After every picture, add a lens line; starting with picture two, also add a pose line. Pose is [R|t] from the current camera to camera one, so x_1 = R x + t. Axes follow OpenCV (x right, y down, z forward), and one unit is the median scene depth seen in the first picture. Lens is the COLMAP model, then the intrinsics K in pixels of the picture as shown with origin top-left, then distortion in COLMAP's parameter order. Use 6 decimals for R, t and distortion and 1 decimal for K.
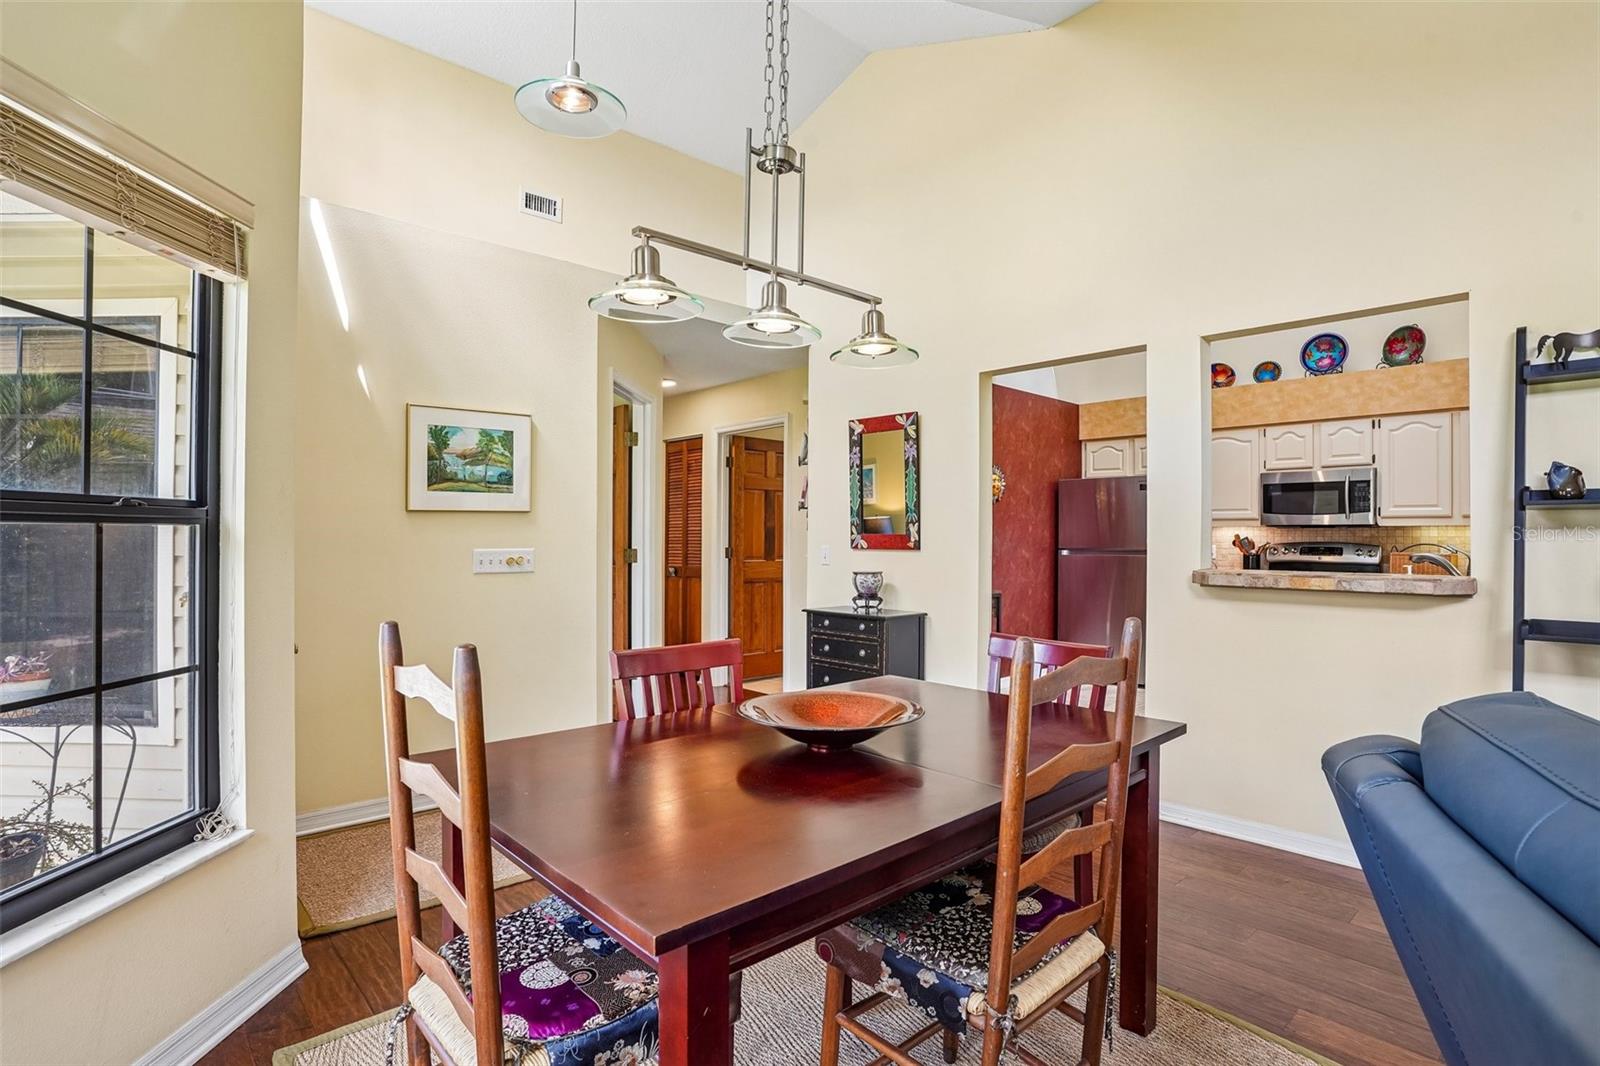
lens RADIAL K [[790.4, 0, 796.2], [0, 790.4, 528.1], [0, 0, 1]] dist [-0.083539, 0.041570]
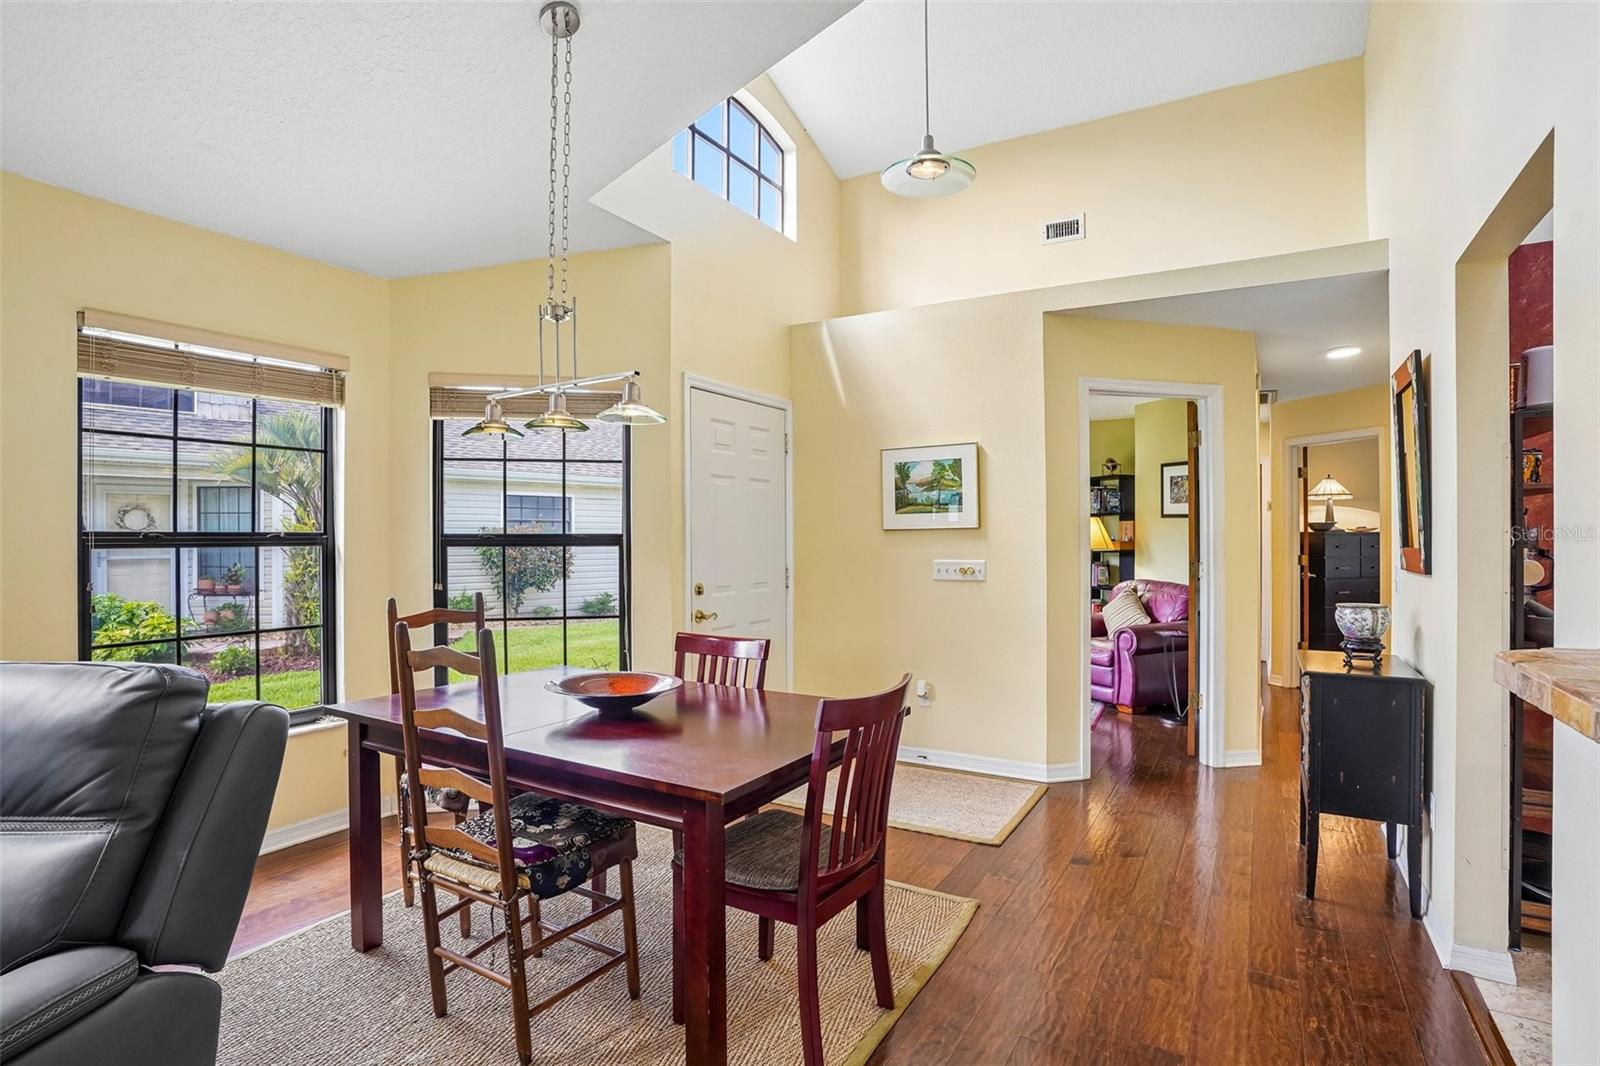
lens RADIAL K [[790.4, 0, 796.2], [0, 790.4, 528.1], [0, 0, 1]] dist [-0.083539, 0.041570]
pose [[0.282430, -0.019871, -0.959082, 0.700331], [0.014312, 0.999761, -0.016499, -0.005352], [0.959181, -0.009067, 0.282648, 0.446816]]
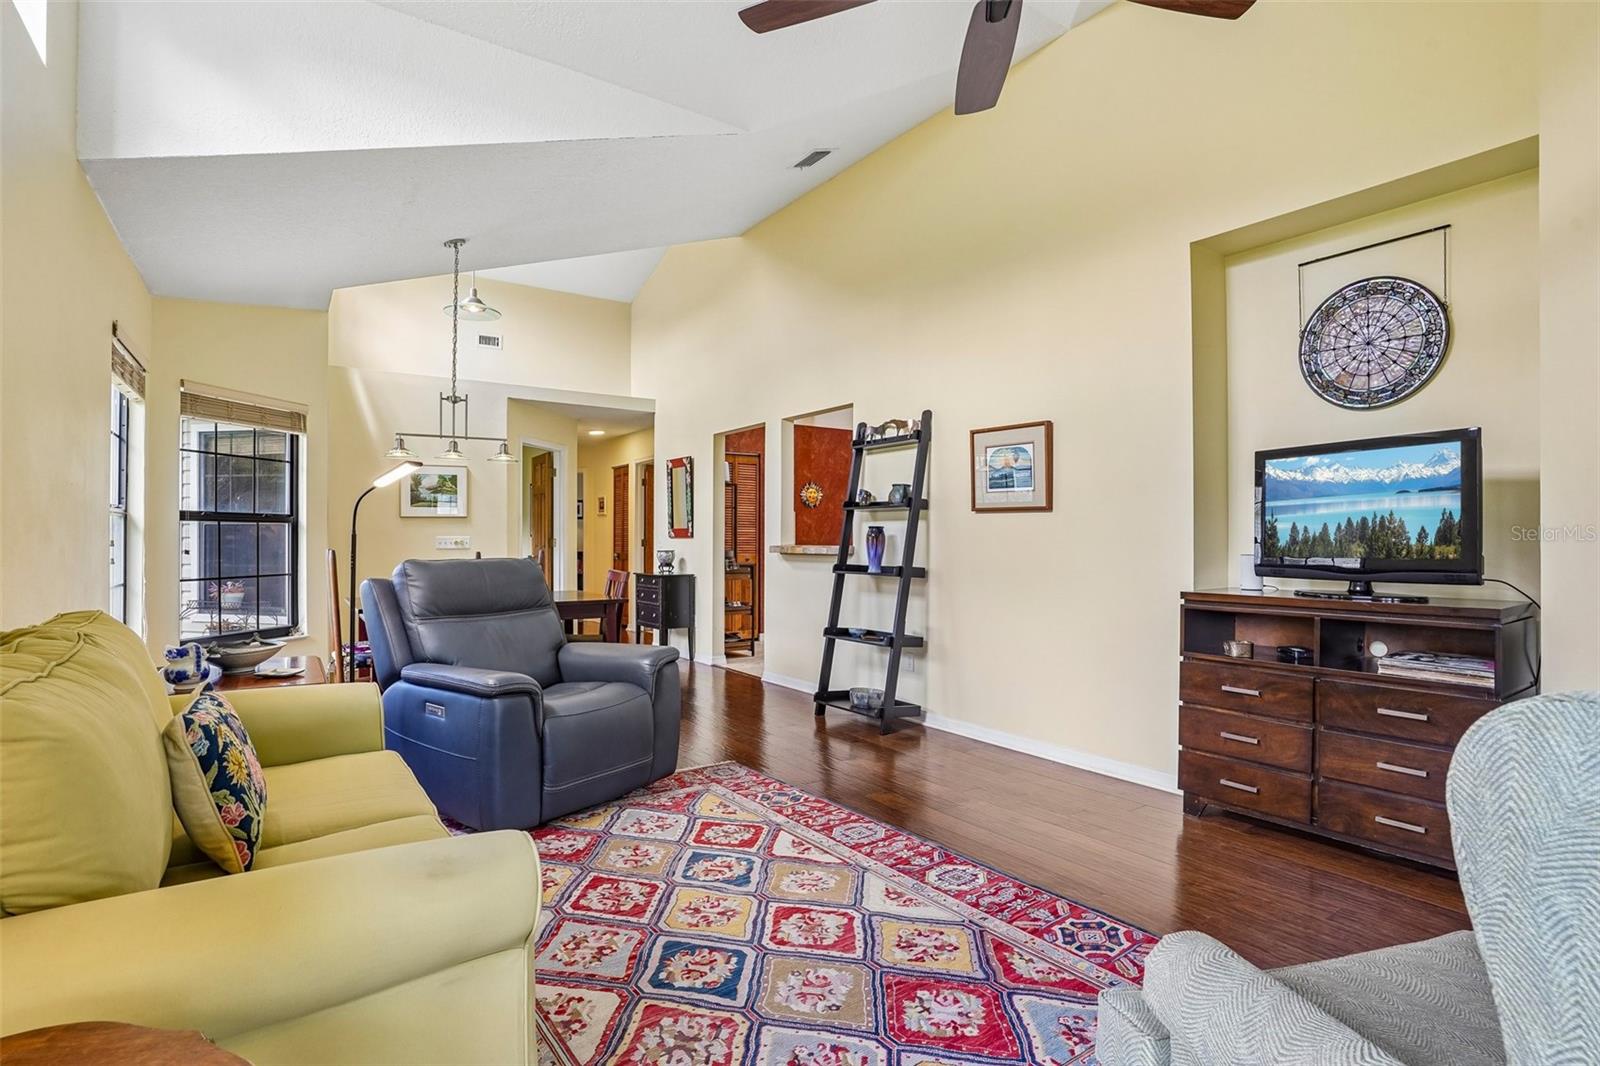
lens RADIAL K [[790.4, 0, 796.2], [0, 790.4, 528.1], [0, 0, 1]] dist [-0.083539, 0.041570]
pose [[0.988628, -0.006981, -0.150219, 0.766081], [0.006416, 0.999970, -0.004246, 0.020107], [0.150244, 0.003234, 0.988644, -0.783688]]
